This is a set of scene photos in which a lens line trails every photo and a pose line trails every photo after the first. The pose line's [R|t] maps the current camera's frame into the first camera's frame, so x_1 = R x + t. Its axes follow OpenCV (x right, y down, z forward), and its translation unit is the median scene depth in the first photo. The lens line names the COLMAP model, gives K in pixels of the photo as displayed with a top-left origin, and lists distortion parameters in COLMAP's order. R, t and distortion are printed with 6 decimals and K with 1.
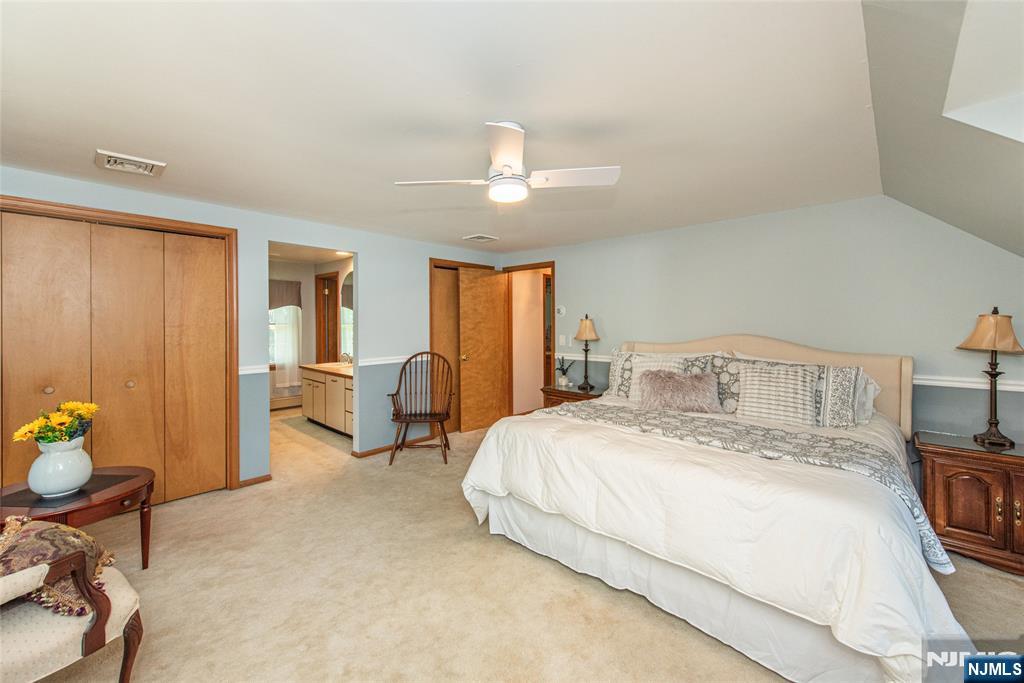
lens RADIAL K [[406.0, 0, 509.9], [0, 406.0, 335.6], [0, 0, 1]] dist [-0.011312, -0.000205]
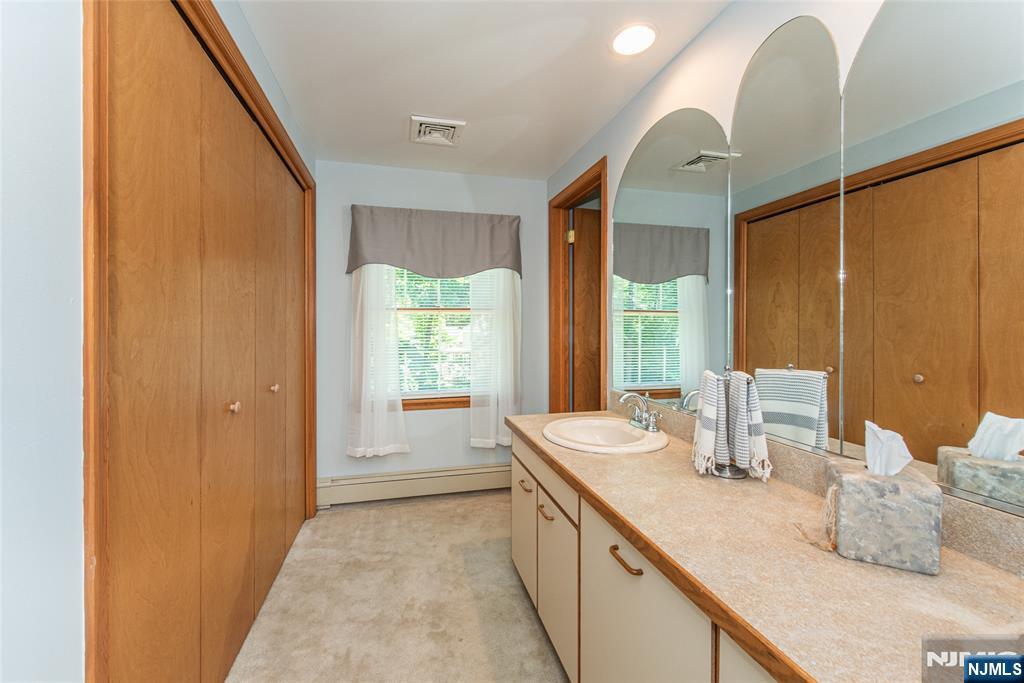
lens RADIAL K [[406.0, 0, 510.2], [0, 406.0, 336.3], [0, 0, 1]] dist [-0.011312, -0.000205]
pose [[0.853433, 0.004576, -0.521183, -0.286560], [-0.008980, 0.999942, -0.005925, 0.005889], [0.521126, 0.009736, 0.853424, 0.604448]]
